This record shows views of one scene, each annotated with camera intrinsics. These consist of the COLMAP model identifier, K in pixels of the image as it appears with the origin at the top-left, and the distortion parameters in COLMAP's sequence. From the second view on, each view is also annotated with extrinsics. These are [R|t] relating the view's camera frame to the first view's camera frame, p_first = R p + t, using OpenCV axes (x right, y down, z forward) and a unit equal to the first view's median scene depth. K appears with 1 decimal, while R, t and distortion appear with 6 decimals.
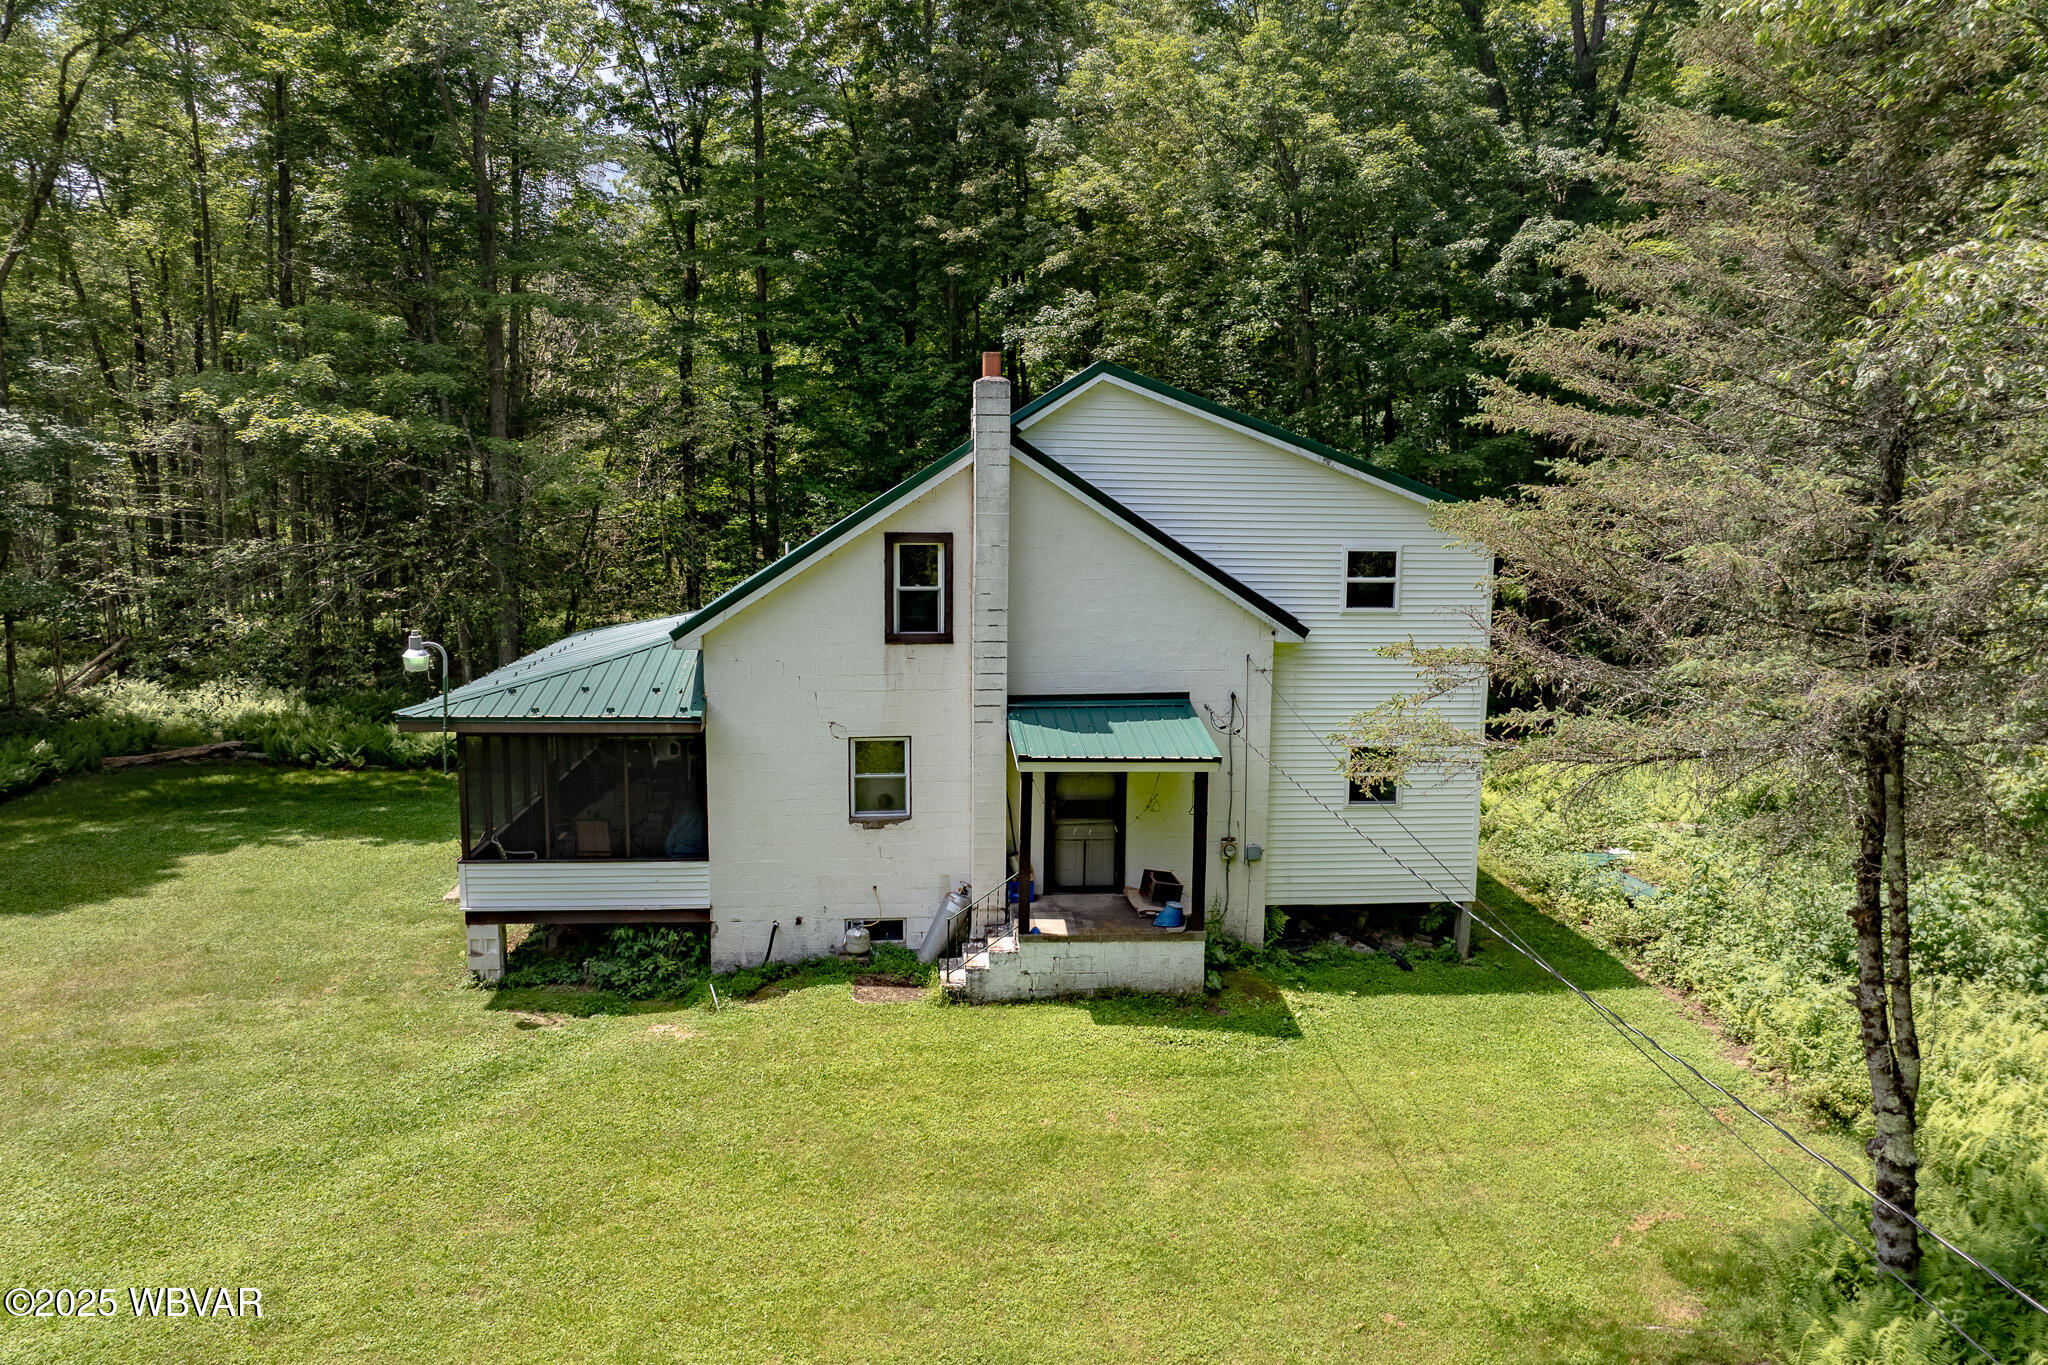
lens RADIAL K [[1442.9, 0, 1028.2], [0, 1442.9, 667.9], [0, 0, 1]] dist [-0.045891, -0.005332]
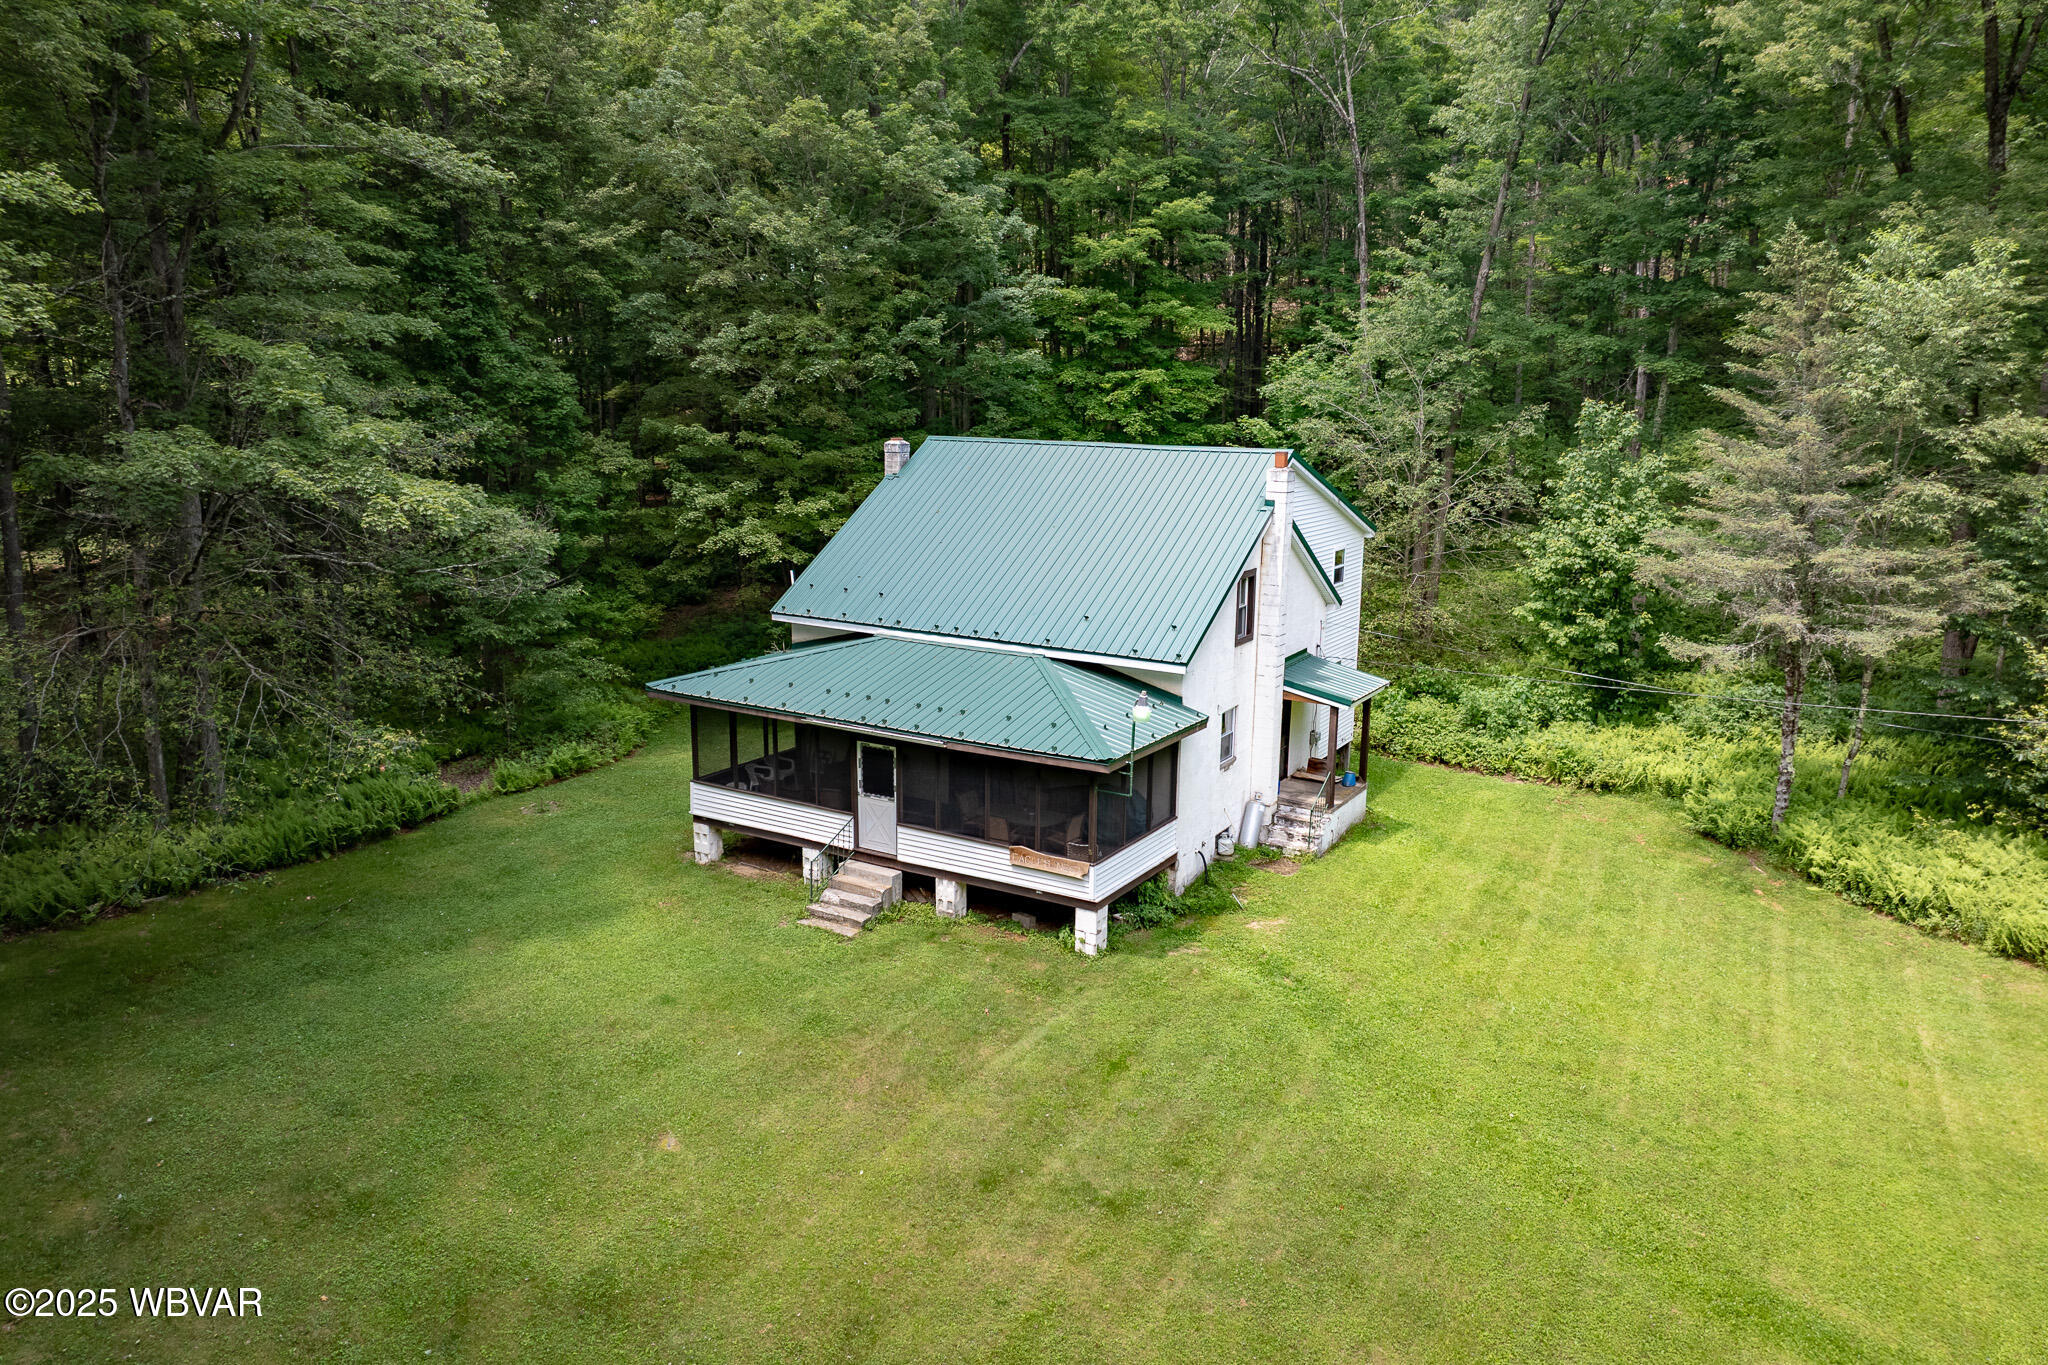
lens RADIAL K [[1442.8, 0, 1024.0], [0, 1442.8, 682.5], [0, 0, 1]] dist [-0.043223, 0.000359]
pose [[0.601705, -0.171876, 0.780006, -1.418525], [0.094473, 0.985032, 0.144176, -0.218669], [-0.793112, -0.013062, 0.608936, 0.265694]]
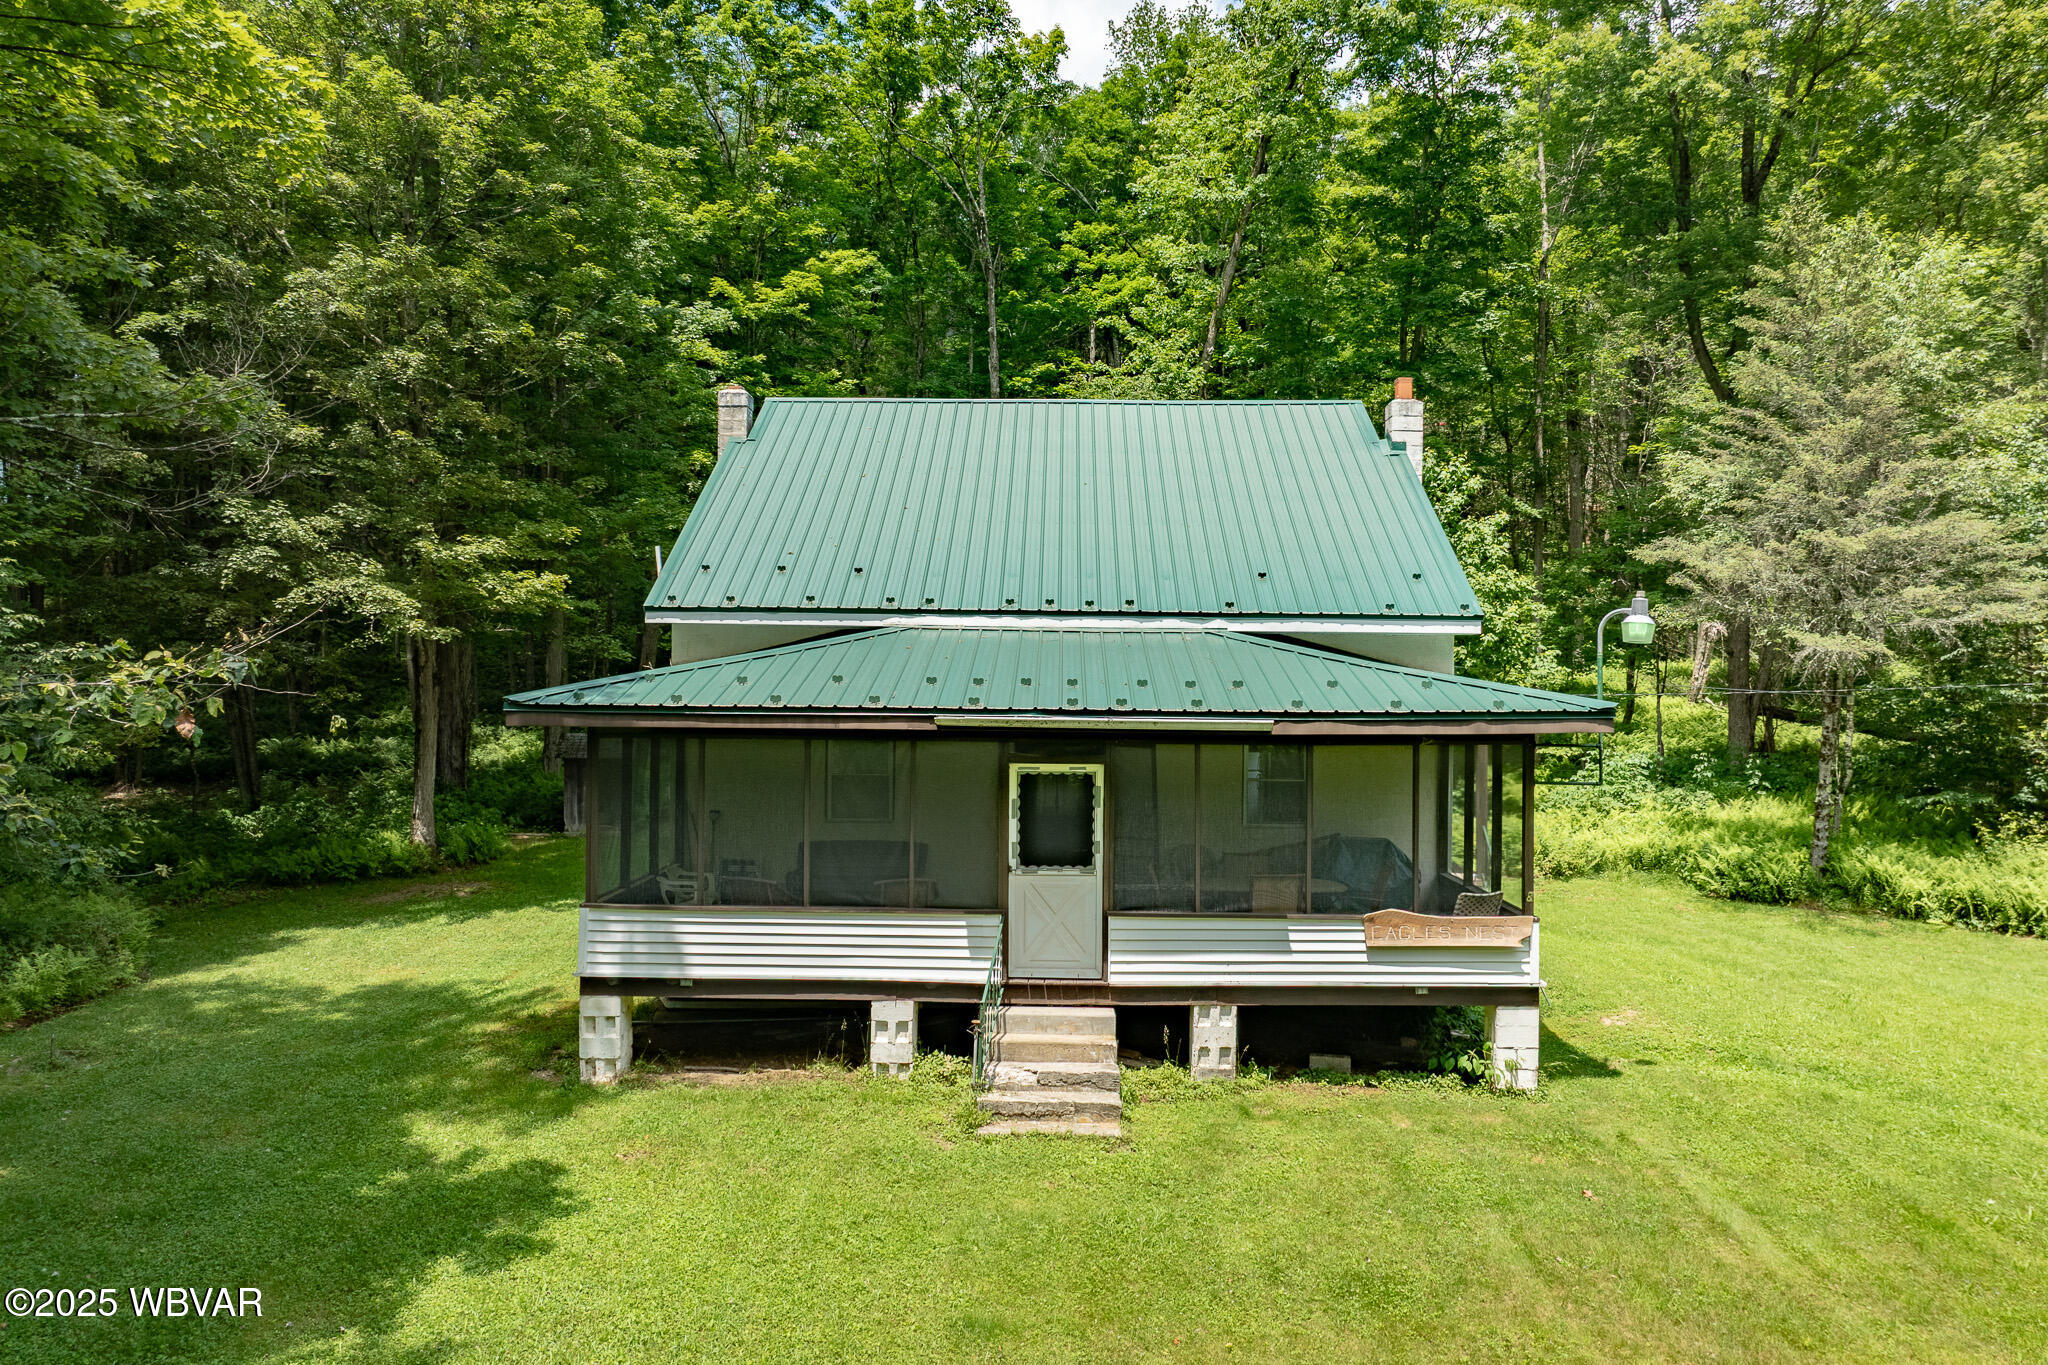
lens RADIAL K [[1442.8, 0, 1024.0], [0, 1442.8, 682.5], [0, 0, 1]] dist [-0.043223, 0.000359]
pose [[0.124743, -0.009486, 0.992144, -1.155701], [0.115406, 0.993306, -0.005013, -0.010546], [-0.985454, 0.115125, 0.125003, 1.156006]]
